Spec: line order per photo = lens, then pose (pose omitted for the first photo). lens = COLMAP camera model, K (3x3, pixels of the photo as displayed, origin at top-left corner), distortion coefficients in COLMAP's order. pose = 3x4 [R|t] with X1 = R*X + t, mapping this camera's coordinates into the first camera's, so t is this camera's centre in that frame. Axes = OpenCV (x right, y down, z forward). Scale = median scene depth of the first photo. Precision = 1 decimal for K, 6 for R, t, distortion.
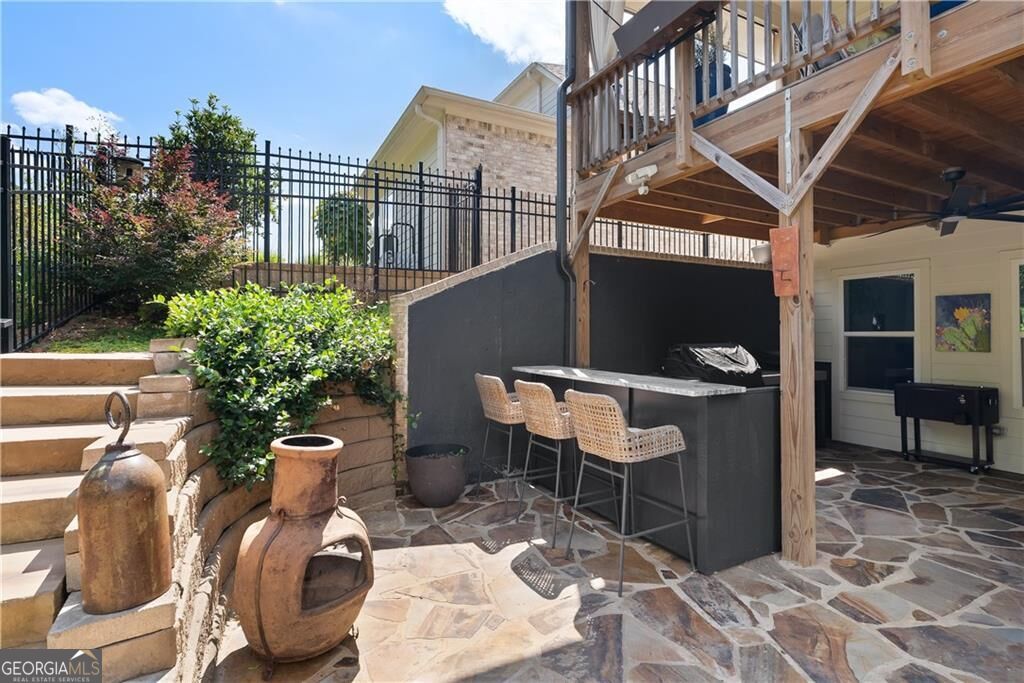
lens RADIAL K [[500.1, 0, 513.2], [0, 500.1, 325.6], [0, 0, 1]] dist [-0.003906, 0.001744]
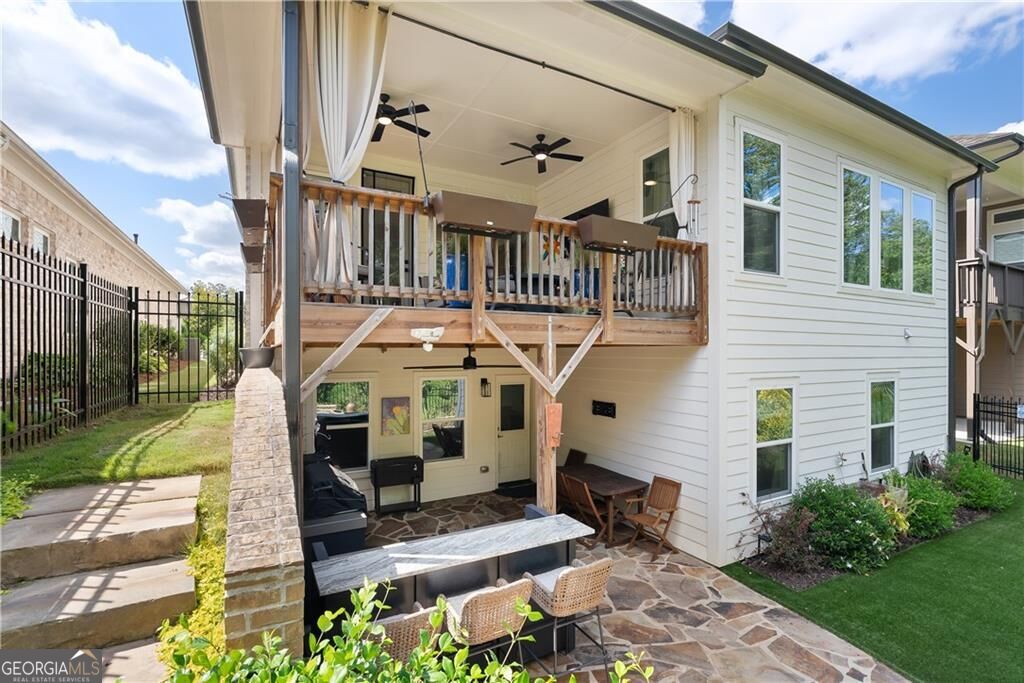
lens RADIAL K [[468.6, 0, 508.9], [0, 468.6, 351.6], [0, 0, 1]] dist [-0.005512, 0.003654]
pose [[-0.017029, -0.001731, 0.999853, -0.647374], [-0.017596, 0.999844, 0.001431, -0.248765], [-0.999700, -0.017569, -0.017057, 0.798202]]
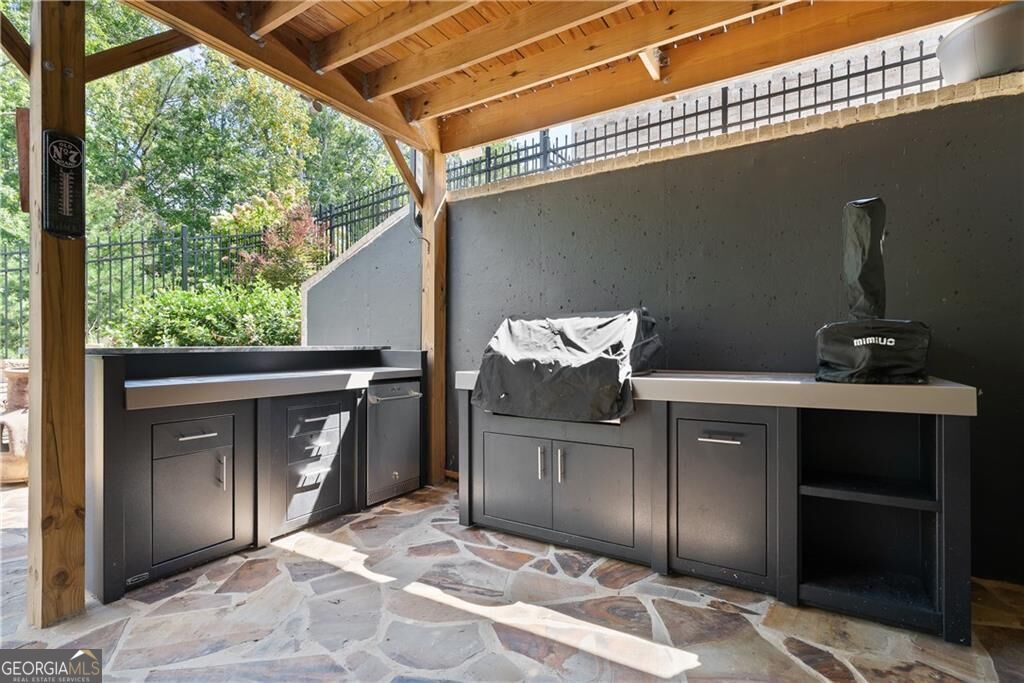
lens RADIAL K [[500.1, 0, 515.4], [0, 500.1, 342.9], [0, 0, 1]] dist [-0.003906, 0.001744]
pose [[0.500166, -0.003902, -0.865920, 0.991122], [0.012202, 0.999922, 0.002542, 0.080387], [0.865843, -0.011838, 0.500175, 0.825392]]
